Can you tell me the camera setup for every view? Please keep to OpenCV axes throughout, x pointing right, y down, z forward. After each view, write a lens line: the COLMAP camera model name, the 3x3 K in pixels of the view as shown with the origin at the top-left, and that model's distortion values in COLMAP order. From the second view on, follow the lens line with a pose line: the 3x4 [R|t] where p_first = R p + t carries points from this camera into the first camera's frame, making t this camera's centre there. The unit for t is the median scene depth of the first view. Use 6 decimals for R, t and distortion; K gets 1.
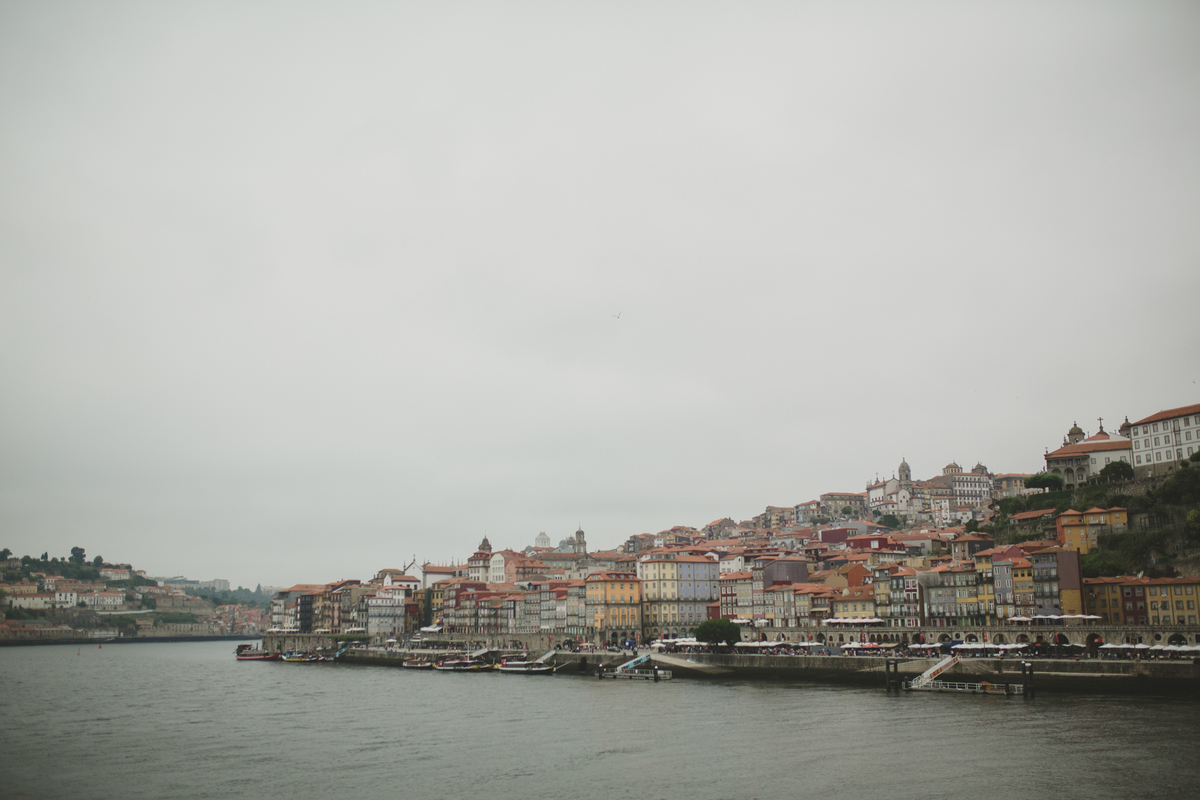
lens RADIAL K [[1160.4, 0, 600.3], [0, 1160.4, 375.5], [0, 0, 1]] dist [-0.051361, 0.097699]
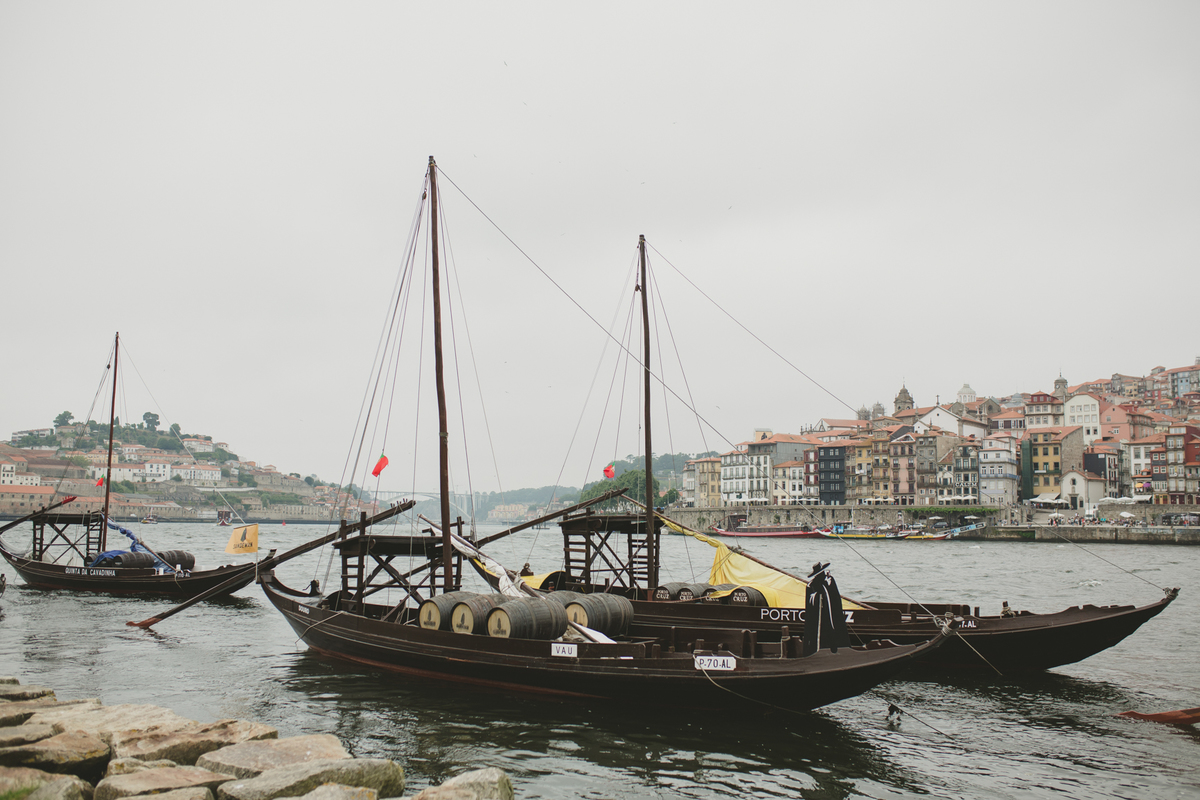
lens RADIAL K [[1139.6, 0, 601.6], [0, 1139.6, 397.4], [0, 0, 1]] dist [-0.046388, 0.079393]
pose [[0.996865, 0.031355, 0.072645, -0.210780], [-0.038368, 0.994520, 0.097251, 0.051400], [-0.069198, -0.099734, 0.992605, 0.184016]]
